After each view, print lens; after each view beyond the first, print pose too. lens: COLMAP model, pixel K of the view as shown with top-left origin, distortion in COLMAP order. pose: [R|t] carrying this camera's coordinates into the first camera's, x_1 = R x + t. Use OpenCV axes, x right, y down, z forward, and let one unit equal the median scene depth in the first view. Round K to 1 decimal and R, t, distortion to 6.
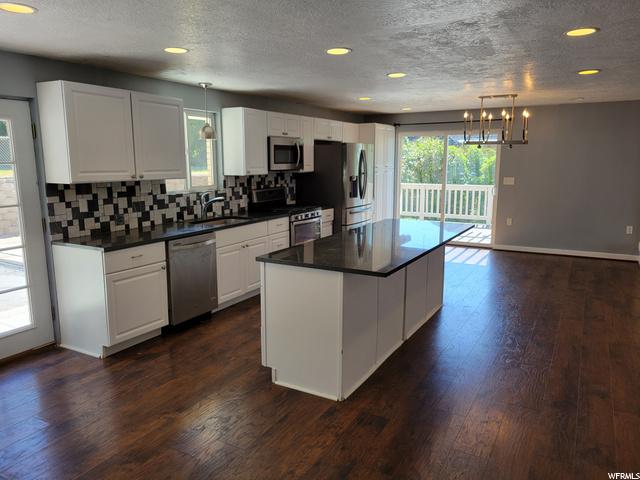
lens RADIAL K [[480.6, 0, 314.9], [0, 480.6, 239.4], [0, 0, 1]] dist [0.059625, -0.032473]
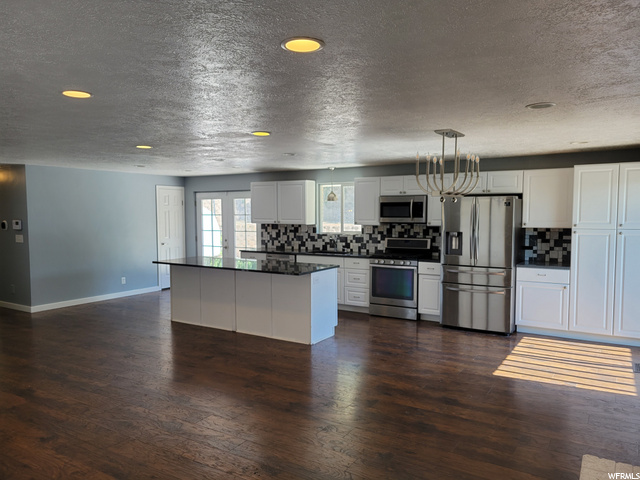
lens RADIAL K [[480.6, 0, 316.2], [0, 480.6, 242.4], [0, 0, 1]] dist [0.059625, -0.032473]
pose [[-0.015192, 0.088754, -0.995938, 1.201183], [-0.153466, 0.984044, 0.090035, -0.185068], [0.988037, 0.154210, -0.001329, 0.861933]]
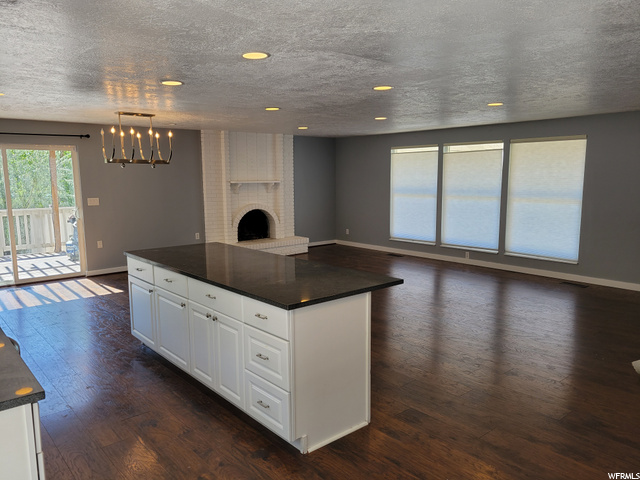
lens RADIAL K [[480.6, 0, 315.0], [0, 480.6, 238.2], [0, 0, 1]] dist [0.059625, -0.032473]
pose [[0.358163, -0.129806, 0.924591, -0.453523], [0.166555, 0.983287, 0.073527, -0.067230], [-0.918683, 0.127661, 0.373797, 0.364475]]
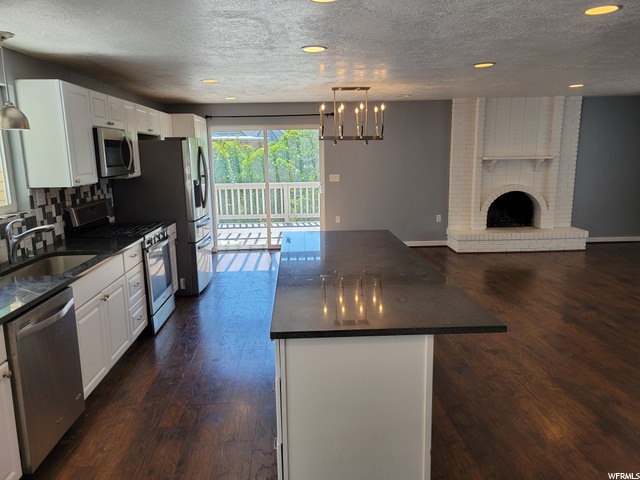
lens RADIAL K [[480.6, 0, 315.2], [0, 480.6, 241.4], [0, 0, 1]] dist [0.059625, -0.032473]
pose [[0.851318, -0.110604, 0.512858, -0.202113], [0.104936, 0.993670, 0.040107, -0.050282], [-0.514048, 0.019674, 0.857536, 0.263670]]
